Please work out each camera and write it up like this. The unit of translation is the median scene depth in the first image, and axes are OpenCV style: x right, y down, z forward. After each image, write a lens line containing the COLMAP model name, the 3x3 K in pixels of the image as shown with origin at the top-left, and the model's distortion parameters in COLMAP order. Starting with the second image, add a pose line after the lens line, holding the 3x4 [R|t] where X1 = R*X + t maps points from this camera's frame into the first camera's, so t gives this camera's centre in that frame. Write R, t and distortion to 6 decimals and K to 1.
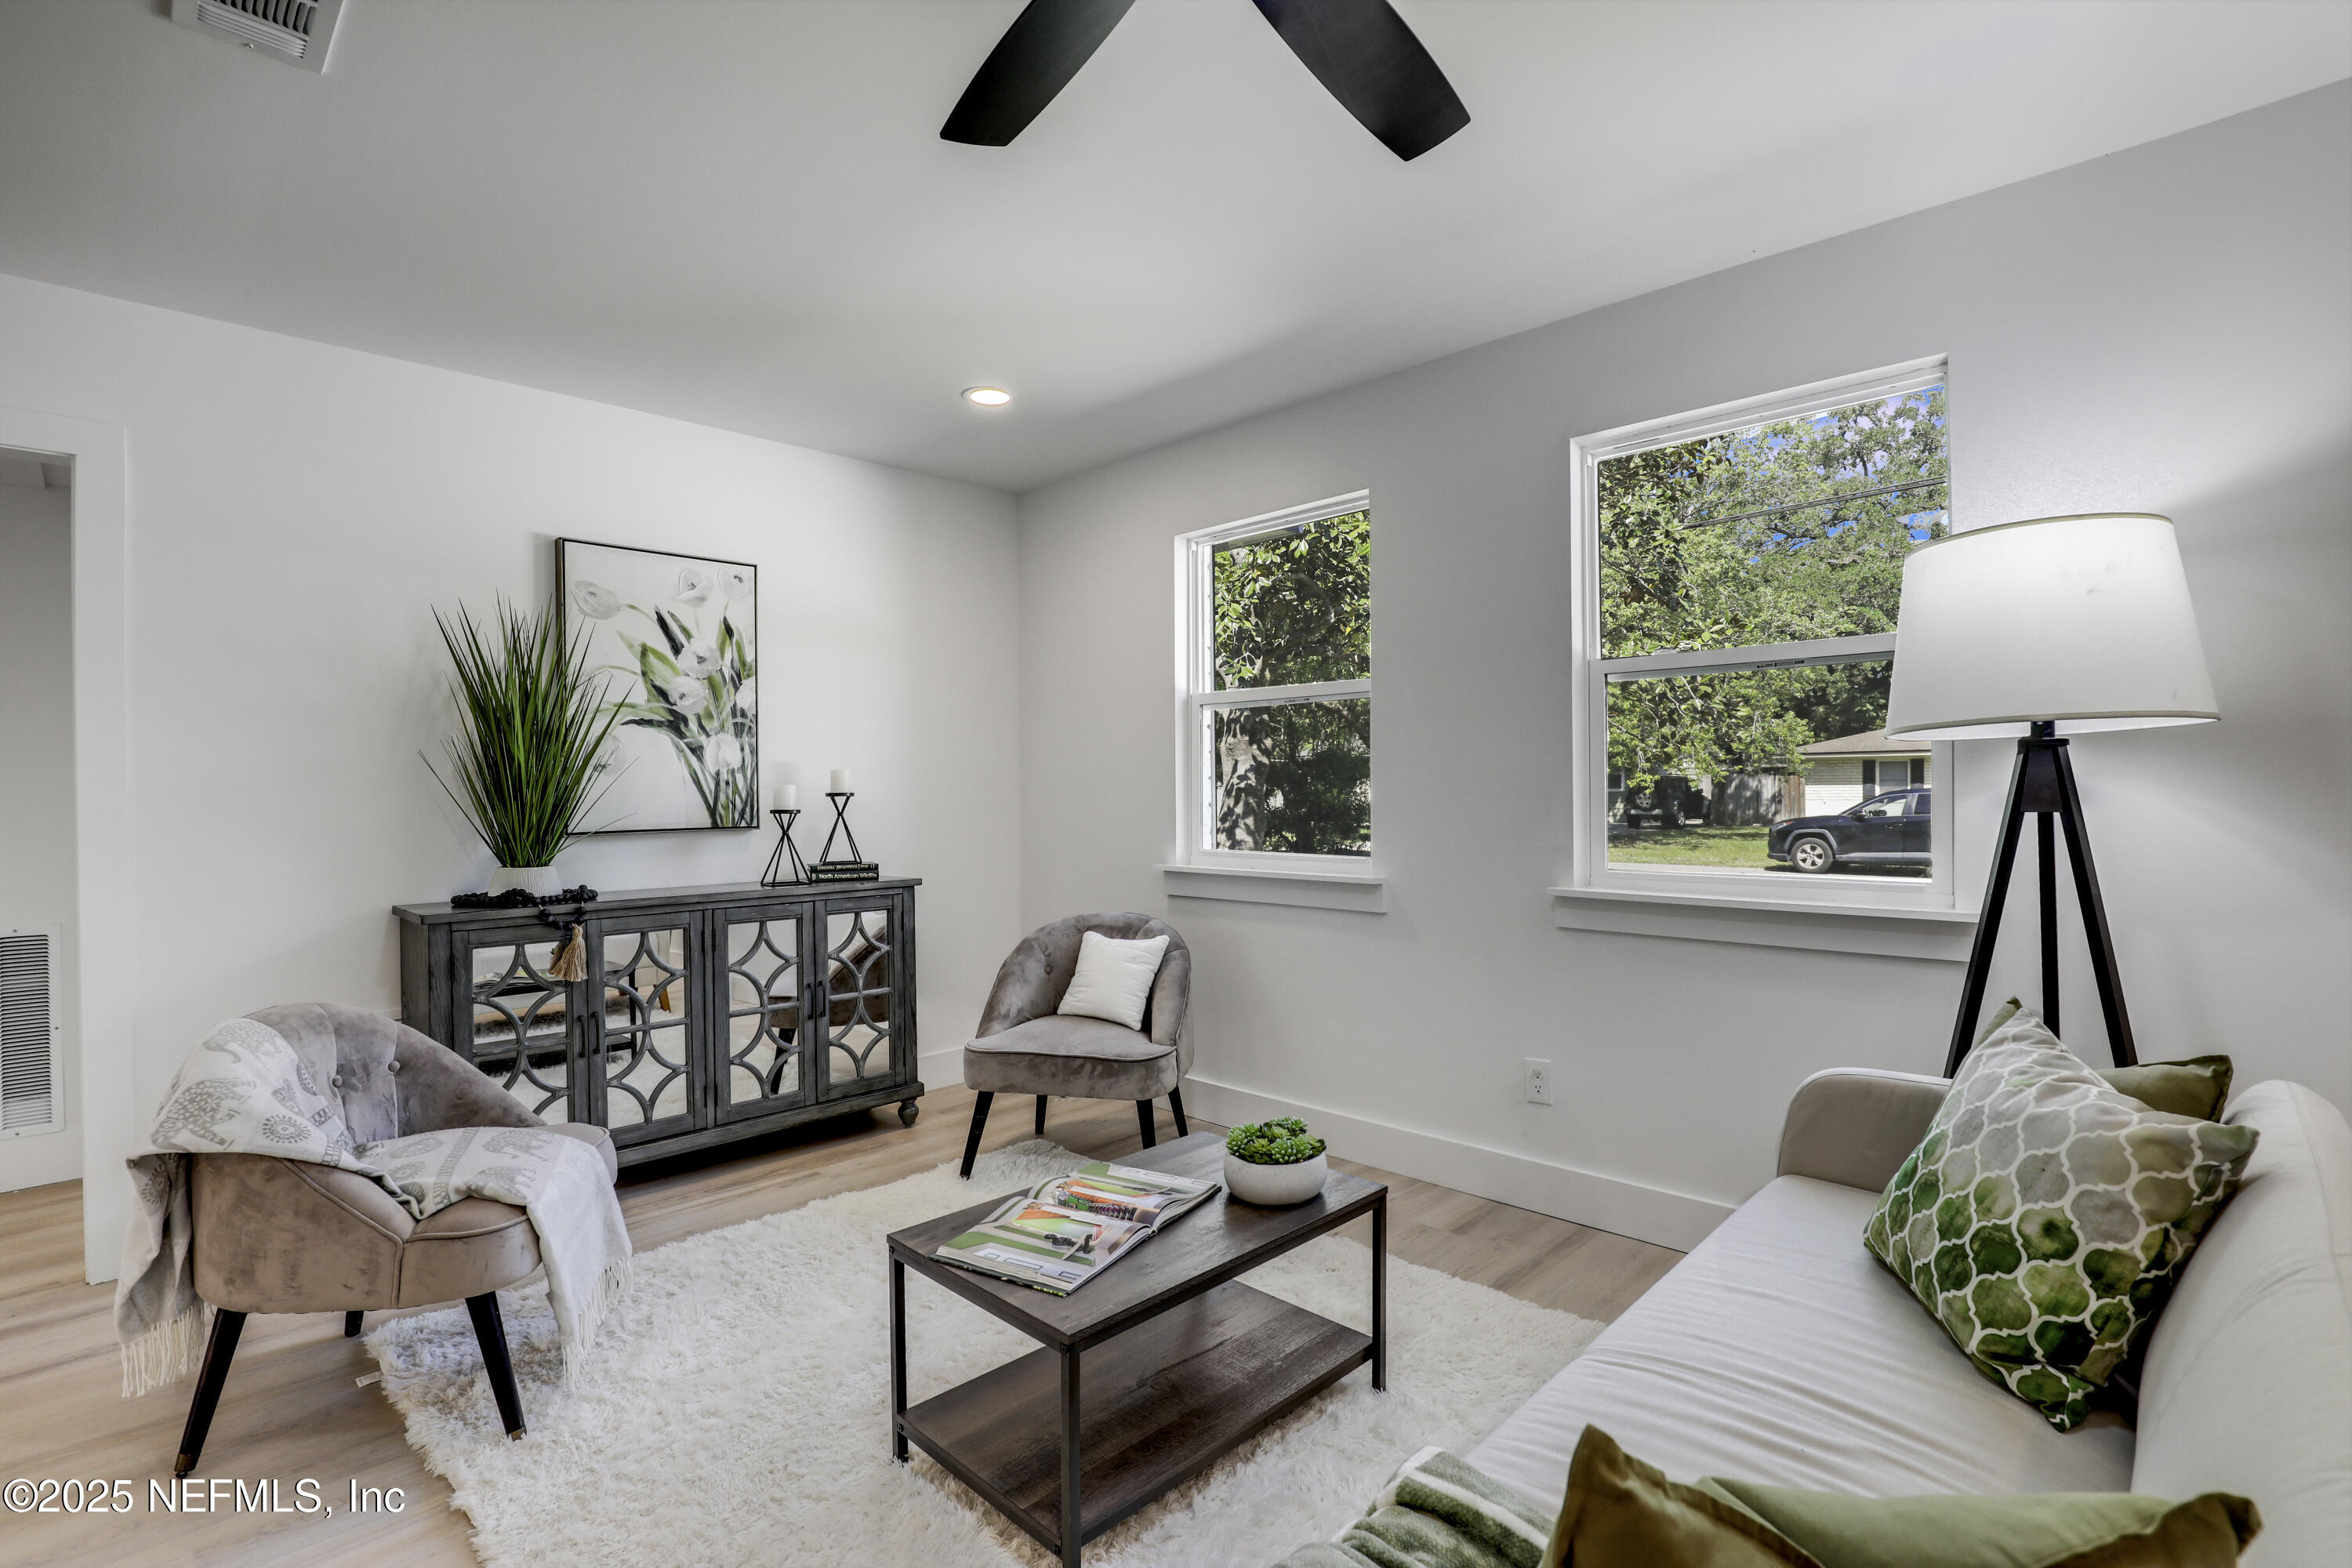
lens RADIAL K [[1119.3, 0, 1176.0], [0, 1119.3, 784.0], [0, 0, 1]] dist [-0.000709, -0.000160]
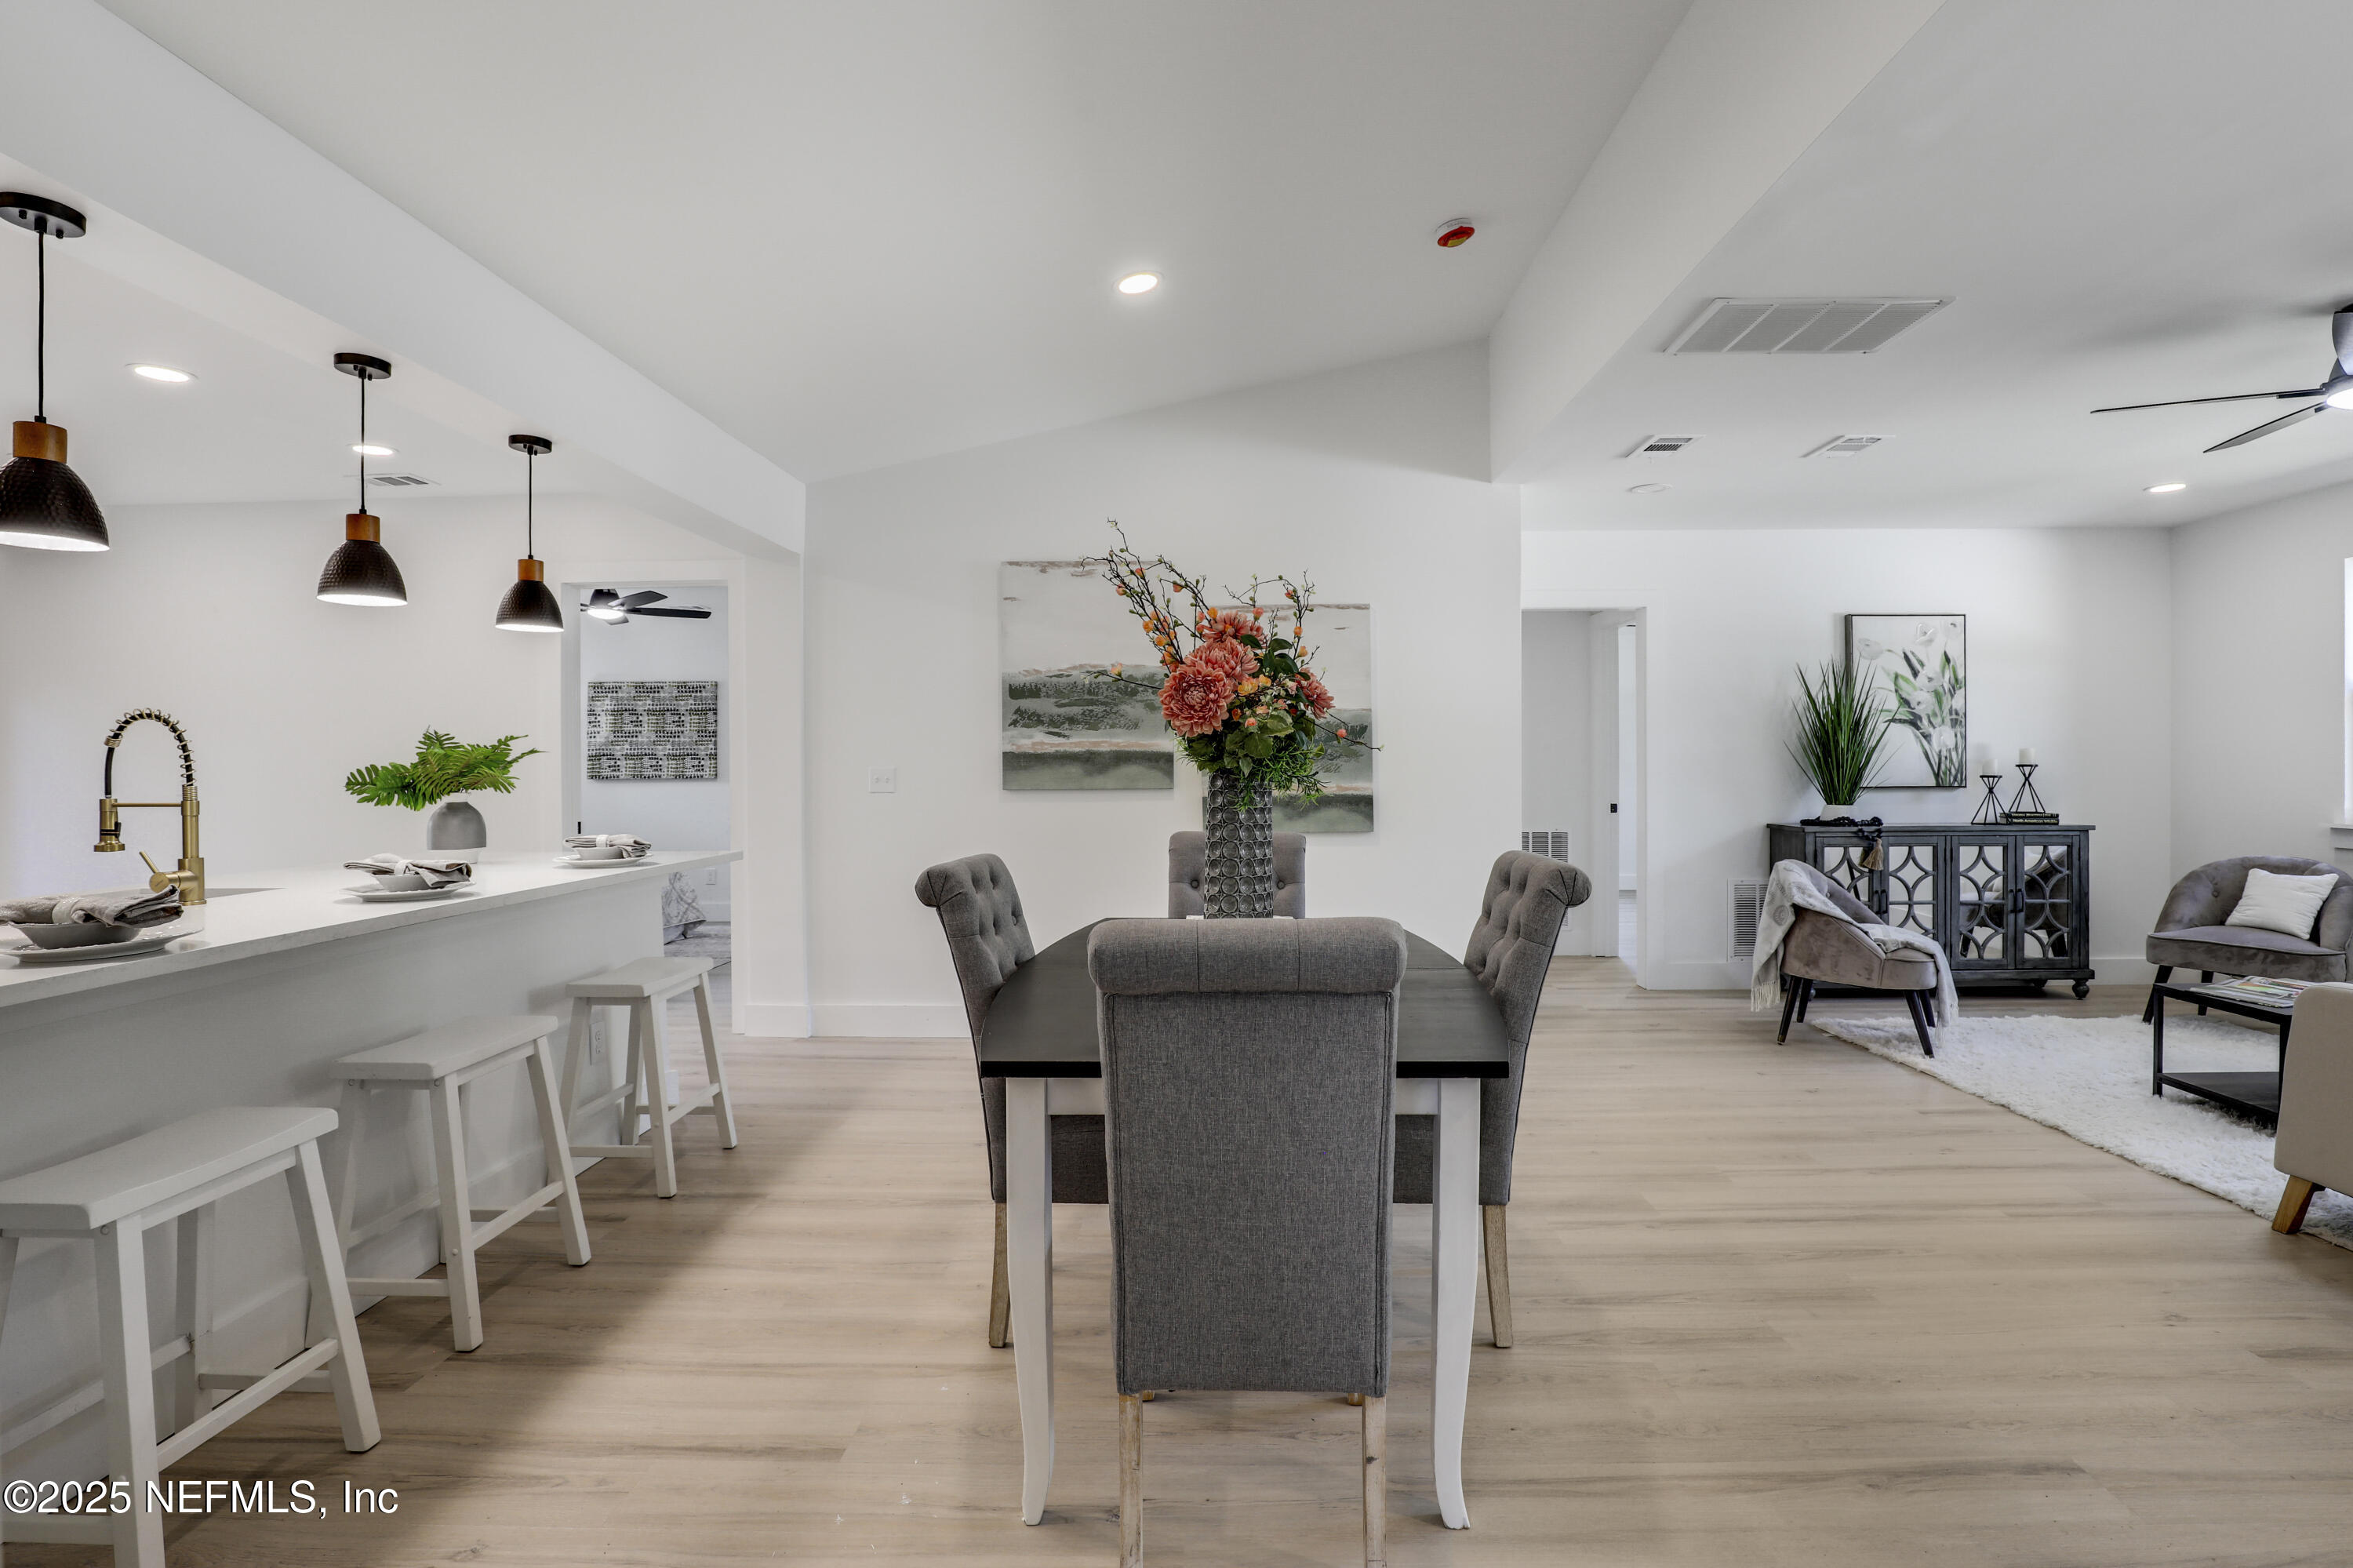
lens RADIAL K [[1168.3, 0, 1176.5], [0, 1168.3, 784.0], [0, 0, 1]] dist [-0.016541, 0.000888]
pose [[0.710013, 0.013831, -0.704053, -0.026184], [0.002693, 0.999746, 0.022356, -0.003401], [0.704184, -0.017769, 0.709796, -0.917480]]
